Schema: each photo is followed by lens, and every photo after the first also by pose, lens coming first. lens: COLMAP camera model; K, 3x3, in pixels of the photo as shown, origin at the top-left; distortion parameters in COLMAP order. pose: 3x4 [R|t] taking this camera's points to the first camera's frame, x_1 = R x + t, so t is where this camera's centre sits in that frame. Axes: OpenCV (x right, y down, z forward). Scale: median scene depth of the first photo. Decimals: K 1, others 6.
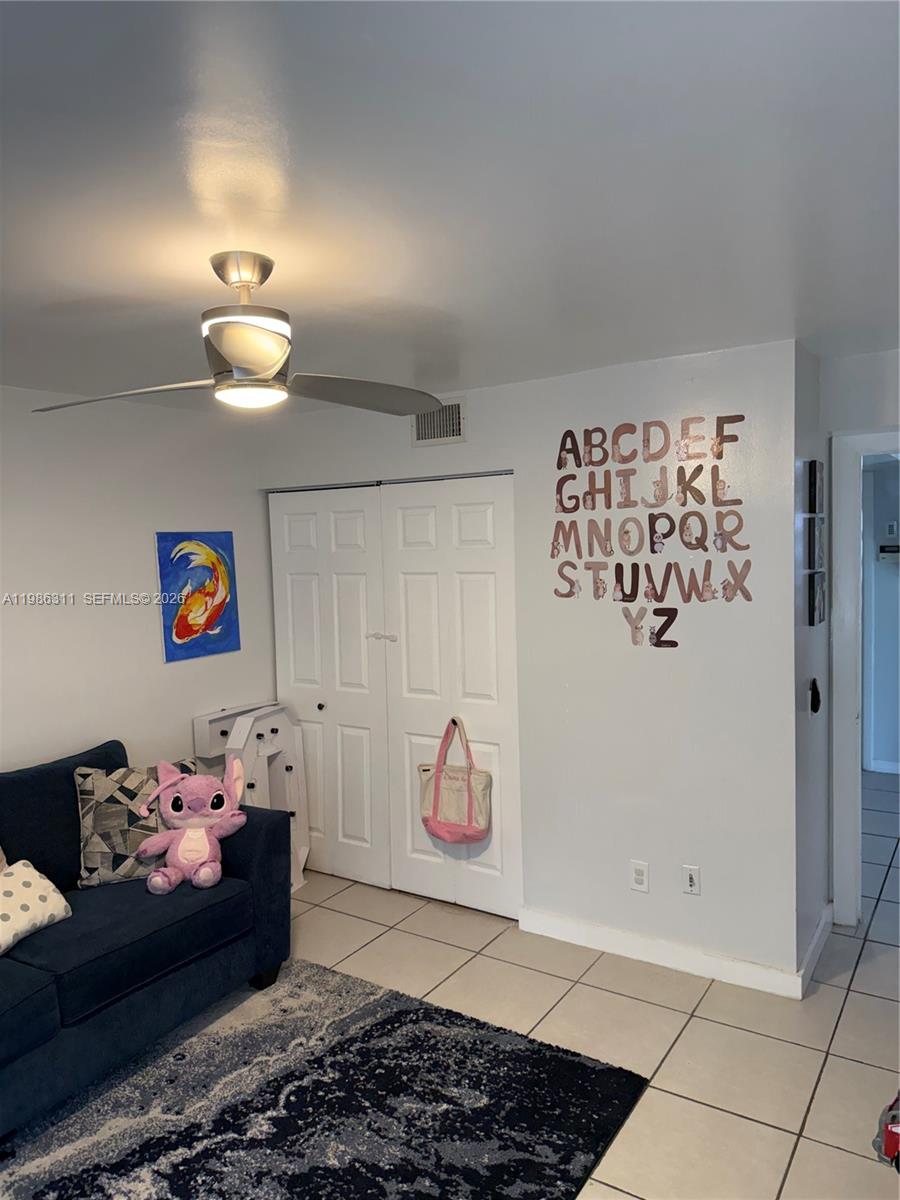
lens RADIAL K [[845.0, 0, 448.3], [0, 845.0, 615.5], [0, 0, 1]] dist [-0.000351, 0.002240]
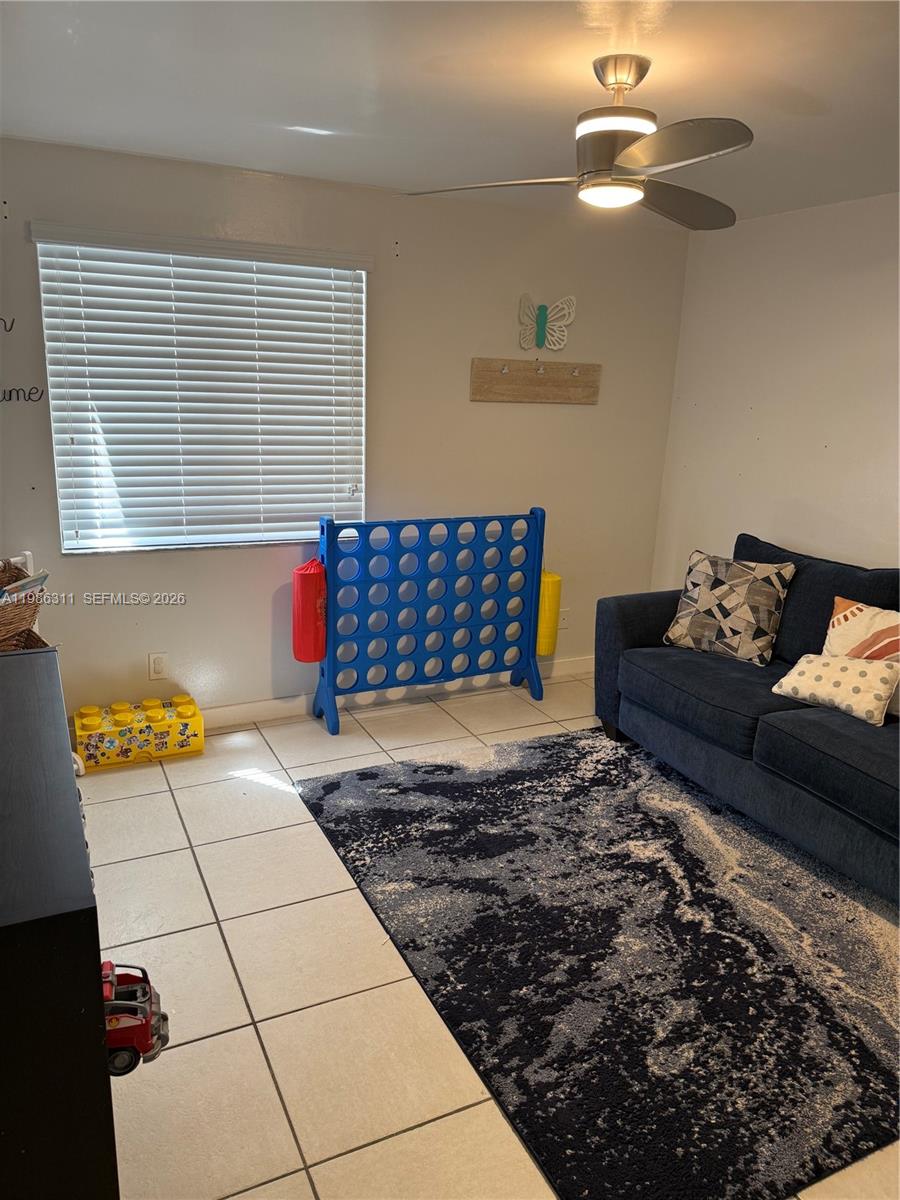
lens RADIAL K [[872.5, 0, 450.0], [0, 872.5, 600.0], [0, 0, 1]] dist [0.044469, -0.001257]
pose [[-0.504563, 0.233139, -0.831302, 0.765008], [-0.099635, 0.940695, 0.324293, -0.089772], [0.857607, 0.246453, -0.451411, 1.165688]]
